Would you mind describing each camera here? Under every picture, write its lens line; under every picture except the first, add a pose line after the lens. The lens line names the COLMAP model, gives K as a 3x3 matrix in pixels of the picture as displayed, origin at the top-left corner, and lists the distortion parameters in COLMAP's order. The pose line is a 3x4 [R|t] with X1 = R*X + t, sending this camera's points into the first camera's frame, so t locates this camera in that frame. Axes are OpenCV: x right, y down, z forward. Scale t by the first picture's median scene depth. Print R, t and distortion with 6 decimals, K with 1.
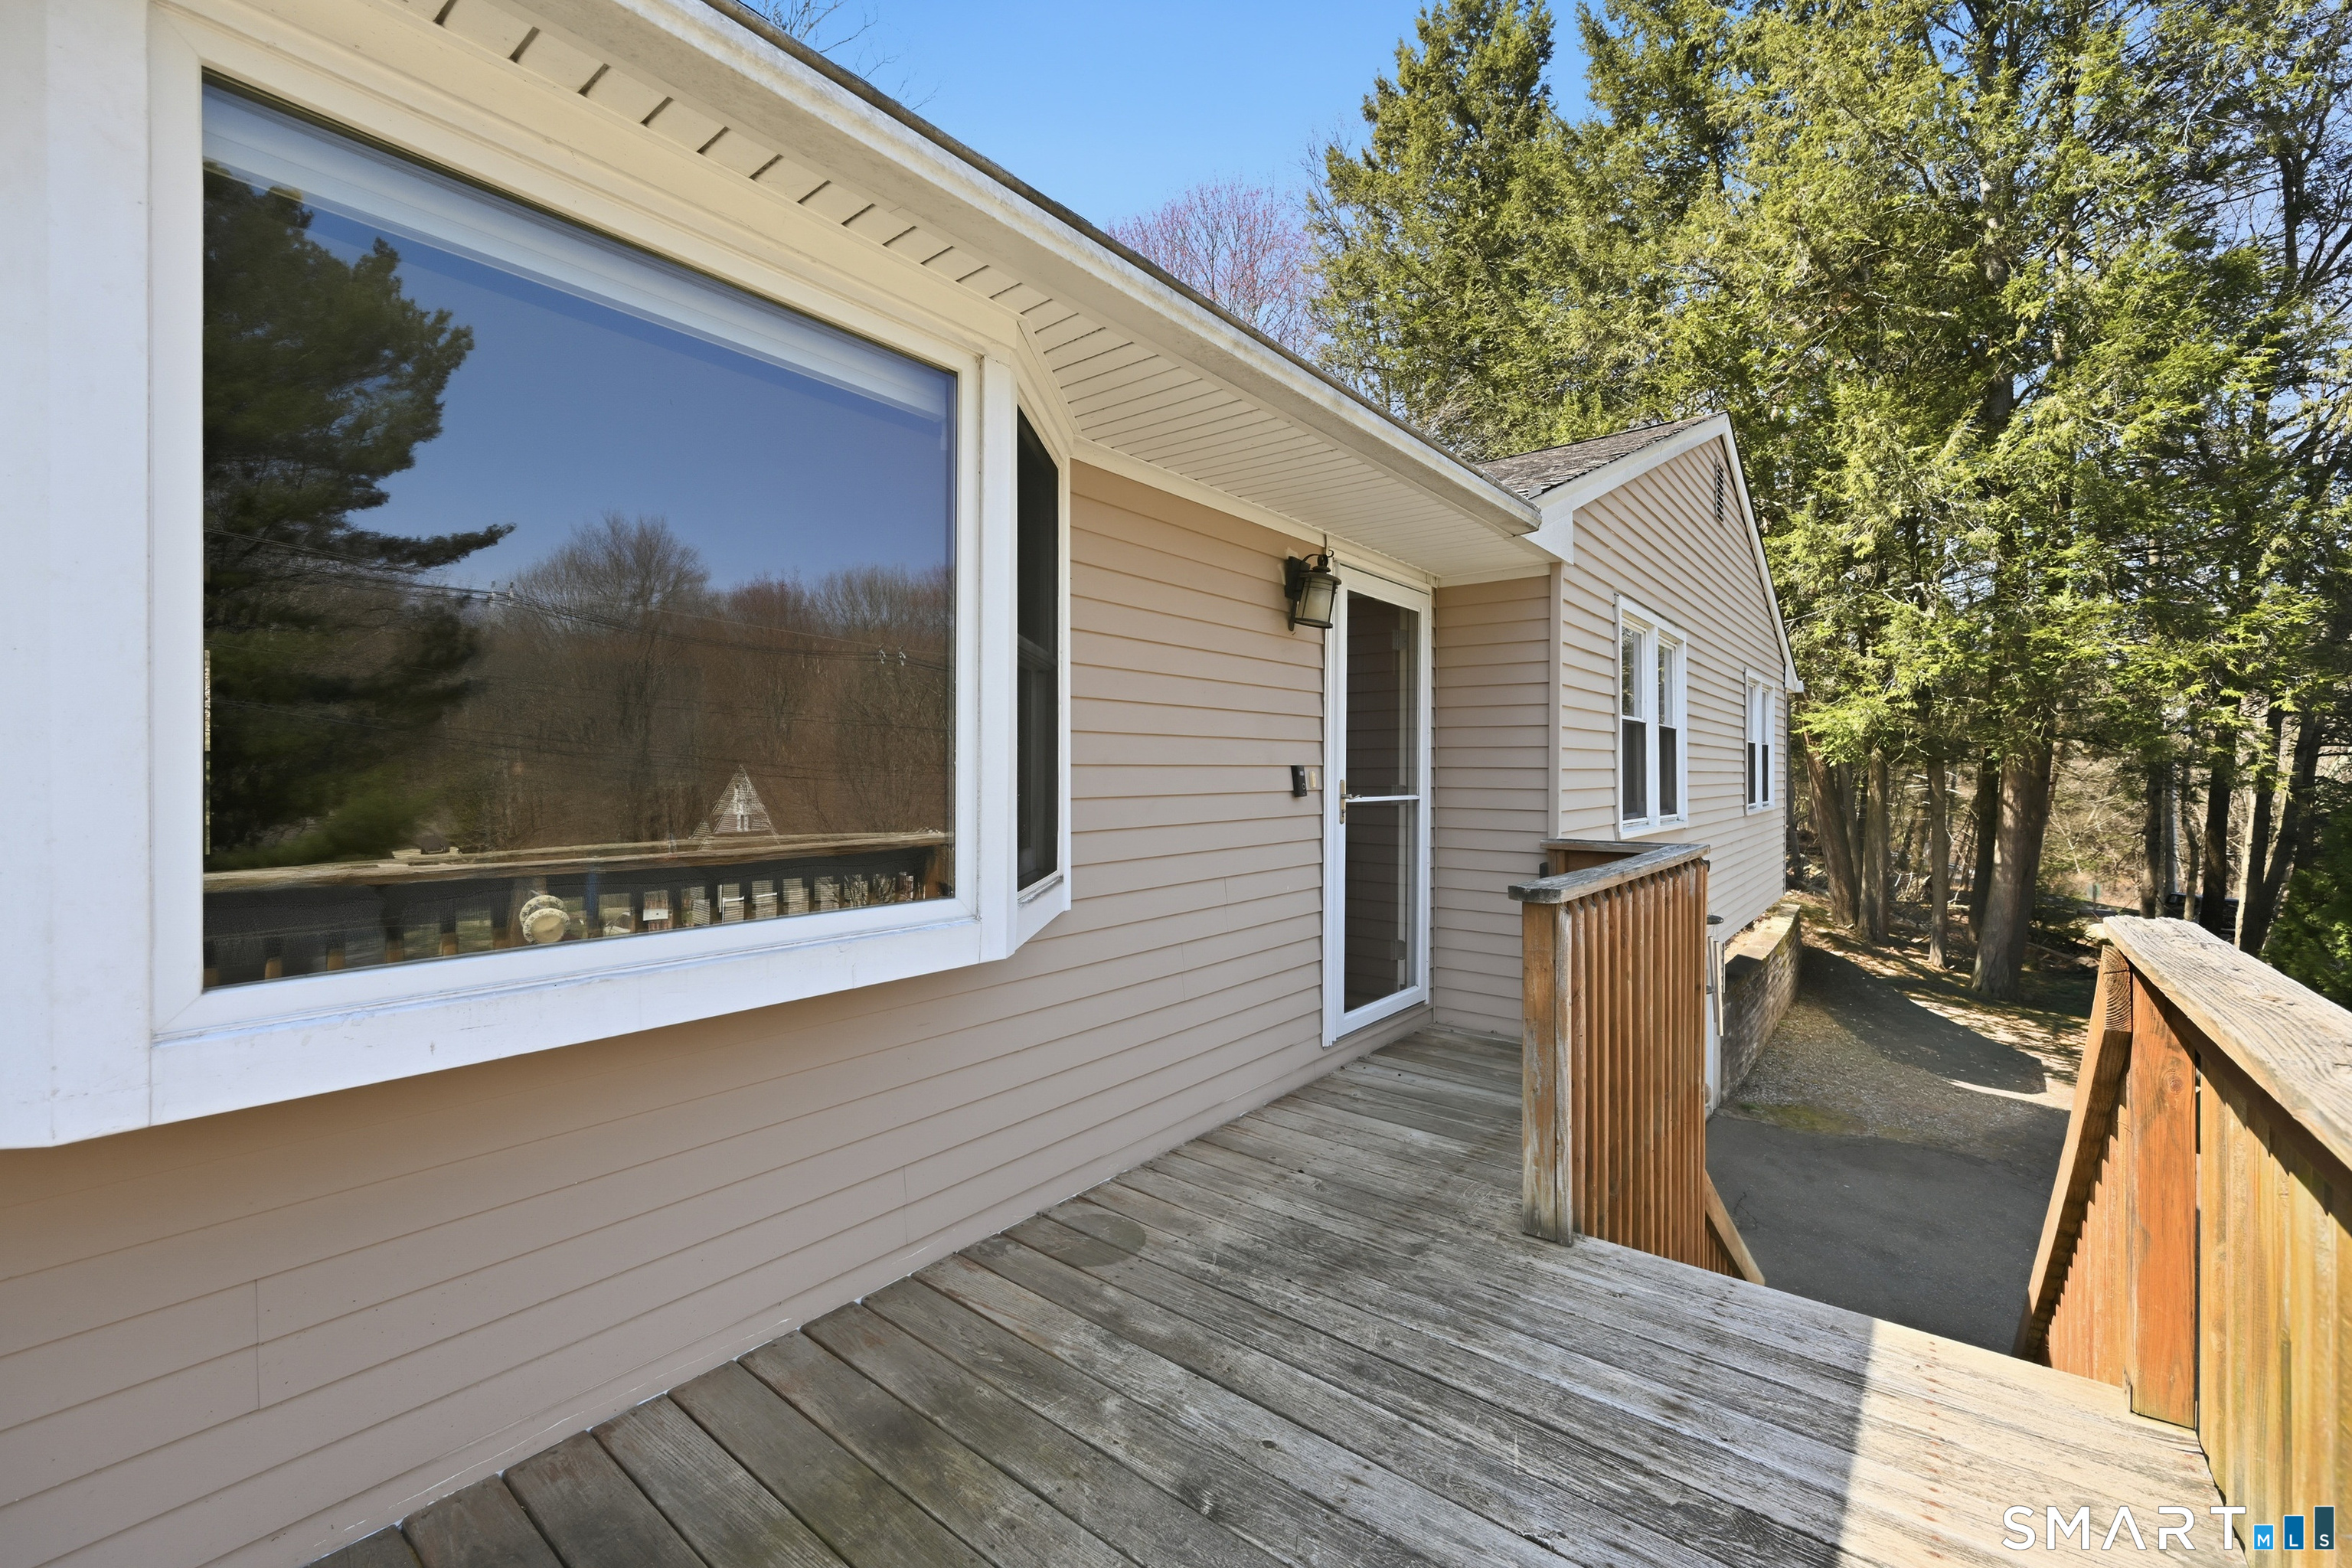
lens RADIAL K [[950.1, 0, 1176.0], [0, 950.1, 784.0], [0, 0, 1]] dist [-0.003525, -0.000155]
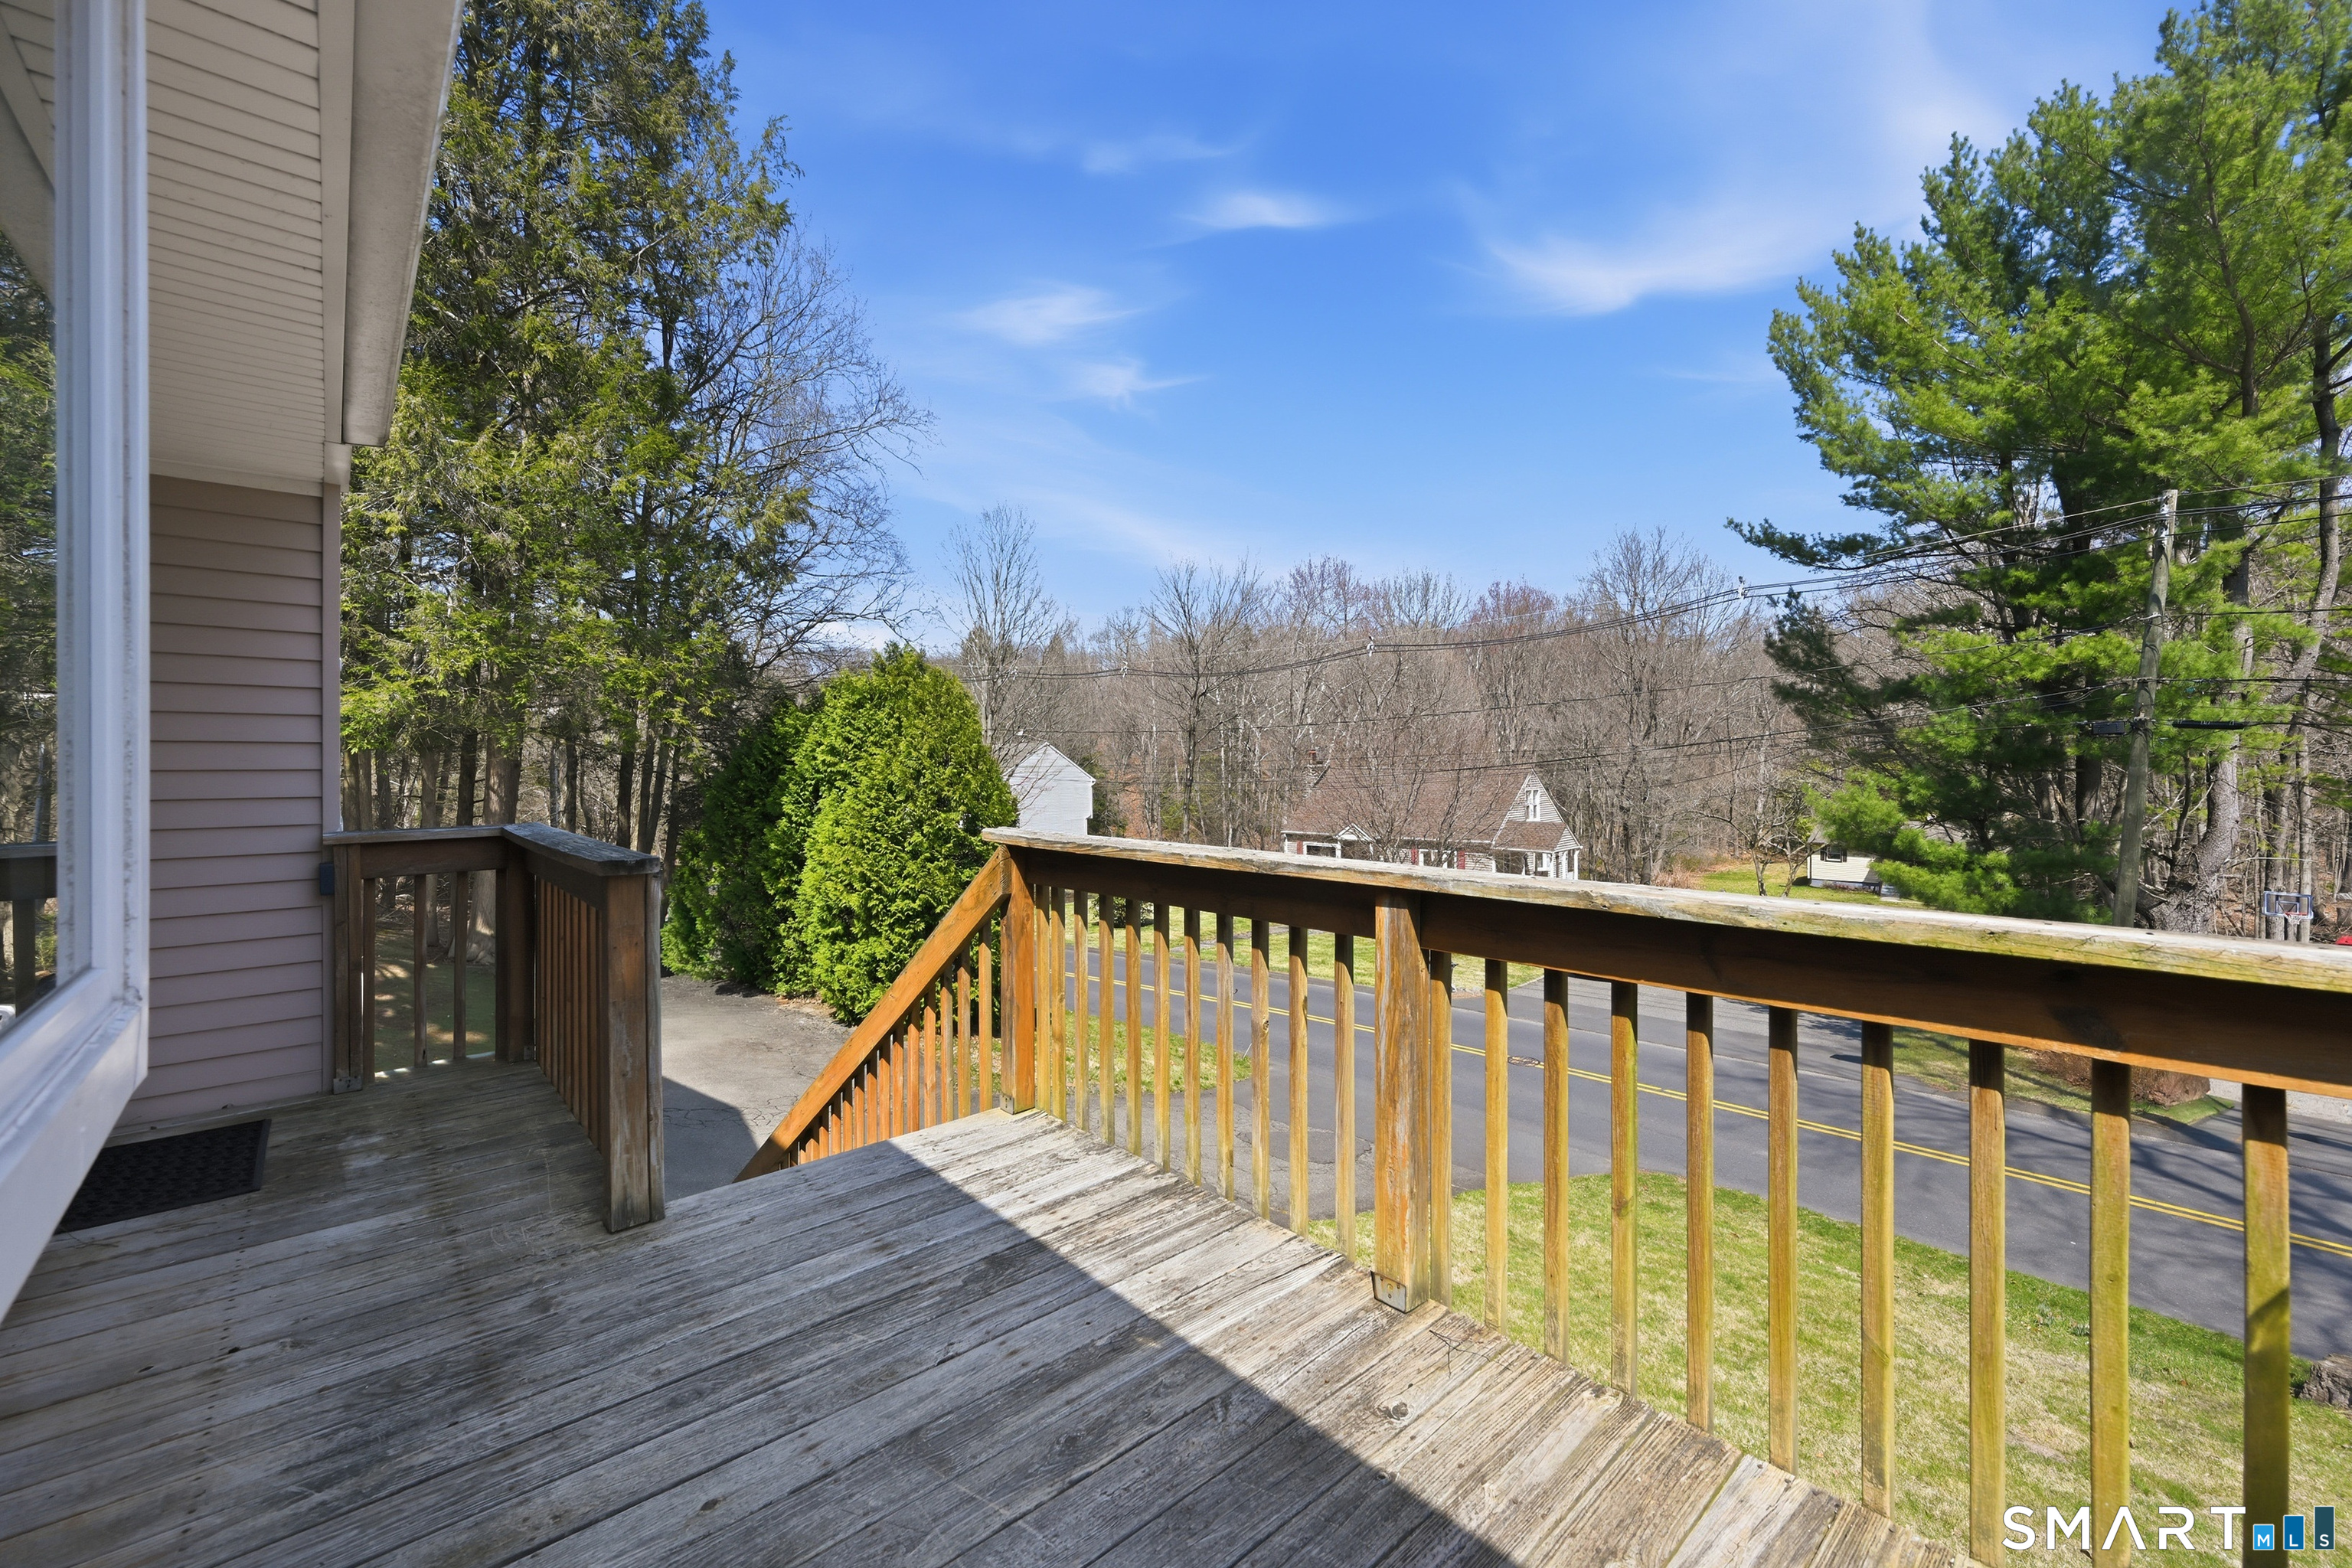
lens RADIAL K [[950.1, 0, 1176.0], [0, 950.1, 784.0], [0, 0, 1]] dist [-0.003525, -0.000155]
pose [[0.173921, -0.028550, 0.984346, -0.487869], [0.019440, 0.999484, 0.025554, 0.020958], [-0.984568, 0.014692, 0.174387, 0.314917]]
